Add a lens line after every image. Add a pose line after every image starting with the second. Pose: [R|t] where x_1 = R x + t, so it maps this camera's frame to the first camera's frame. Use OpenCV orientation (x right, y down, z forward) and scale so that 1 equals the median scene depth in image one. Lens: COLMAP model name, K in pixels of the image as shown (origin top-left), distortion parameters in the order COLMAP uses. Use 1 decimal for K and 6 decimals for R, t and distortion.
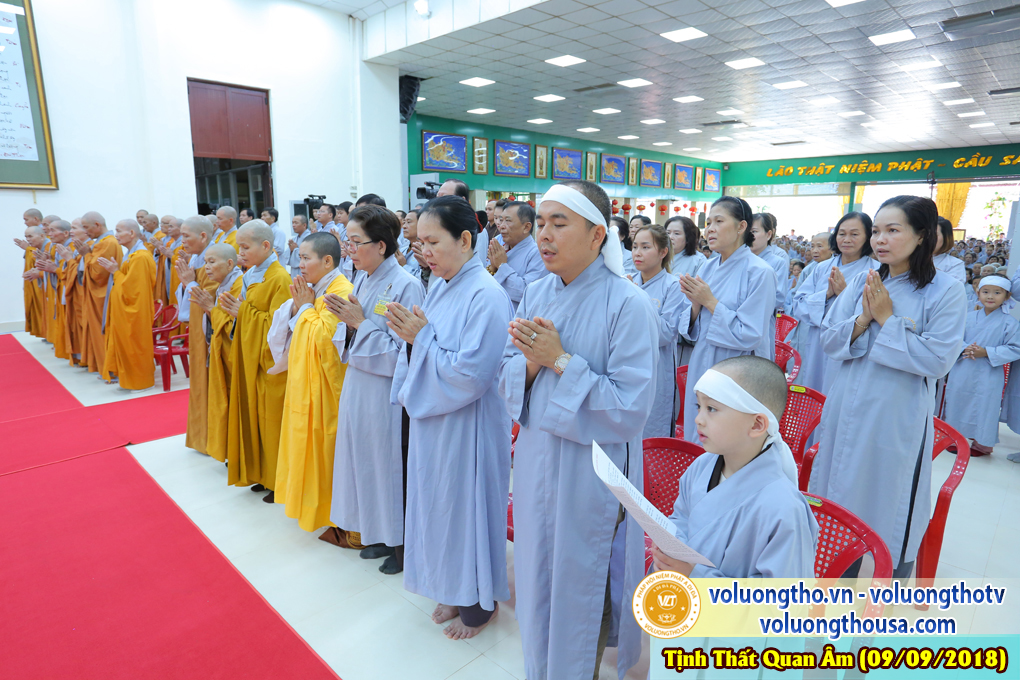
lens RADIAL K [[608.7, 0, 510.0], [0, 608.7, 340.0], [0, 0, 1]] dist [-0.056818, 0.050716]
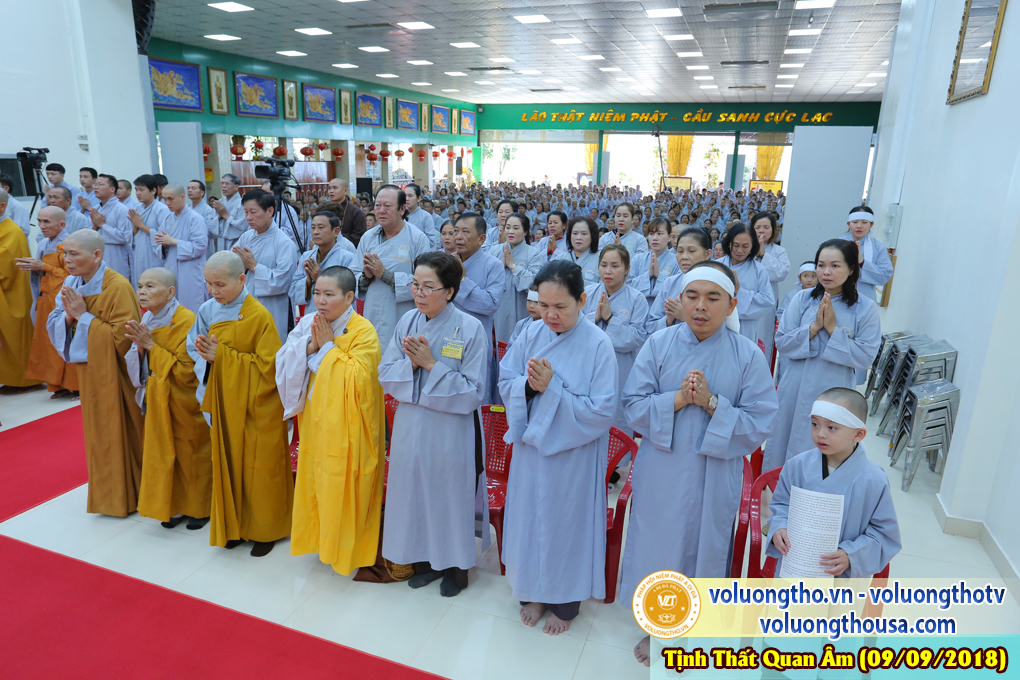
lens RADIAL K [[679.8, 0, 514.9], [0, 679.8, 331.2], [0, 0, 1]] dist [-0.002383, 0.002848]
pose [[0.911883, -0.084123, 0.401738, -0.133646], [0.059960, 0.995574, 0.072370, -0.037551], [-0.406048, -0.041905, 0.912891, -0.026849]]
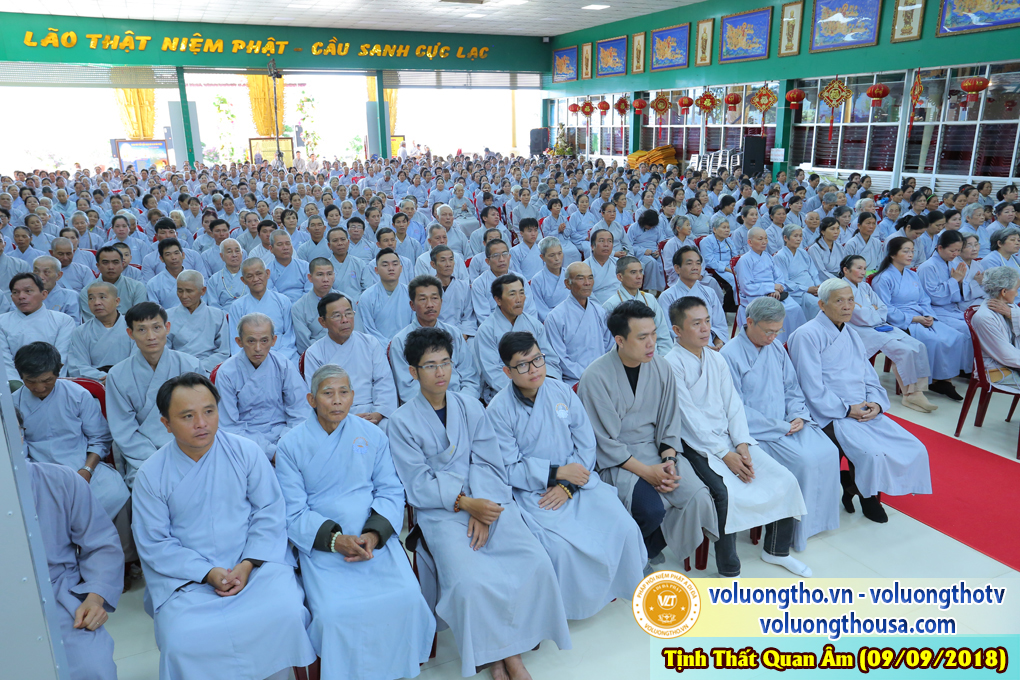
lens RADIAL K [[745.9, 0, 510.0], [0, 745.9, 340.0], [0, 0, 1]] dist [-0.041275, 0.073274]
pose [[0.354547, -0.264750, 0.896774, -0.227439], [0.197447, 0.958649, 0.204955, -0.182796], [-0.913953, 0.104399, 0.392161, 0.955039]]
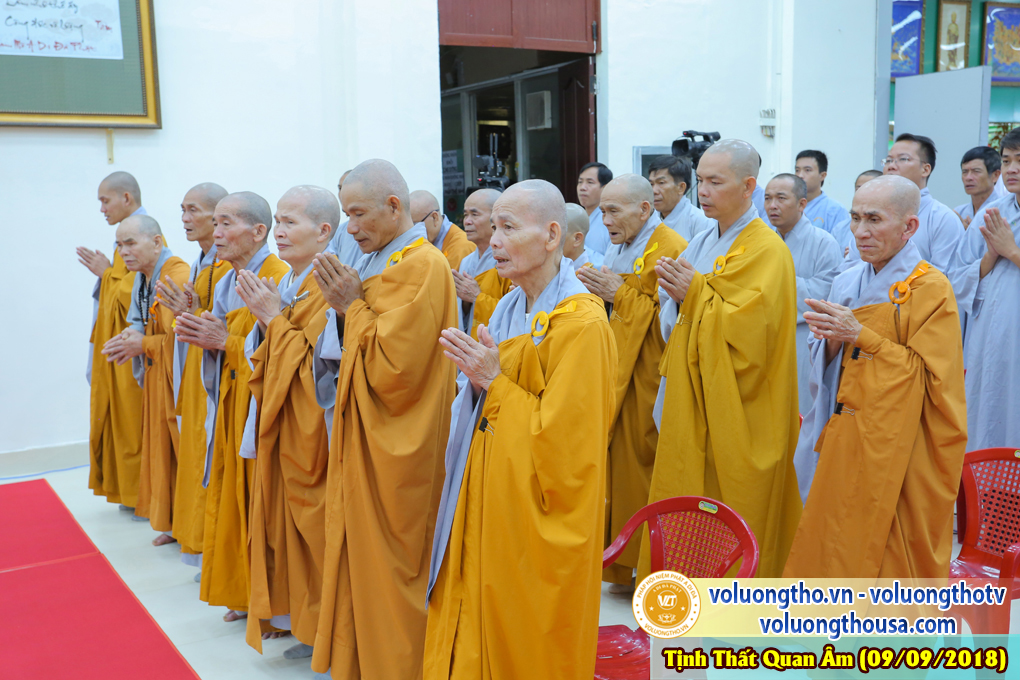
lens RADIAL K [[1105.6, 0, 510.0], [0, 1105.6, 340.0], [0, 0, 1]] dist [0.009410, 0.280447]
pose [[0.968157, 0.010274, -0.250131, -0.255042], [-0.027309, 0.997529, -0.064730, -0.047935], [0.248848, 0.069499, 0.966046, 0.255640]]
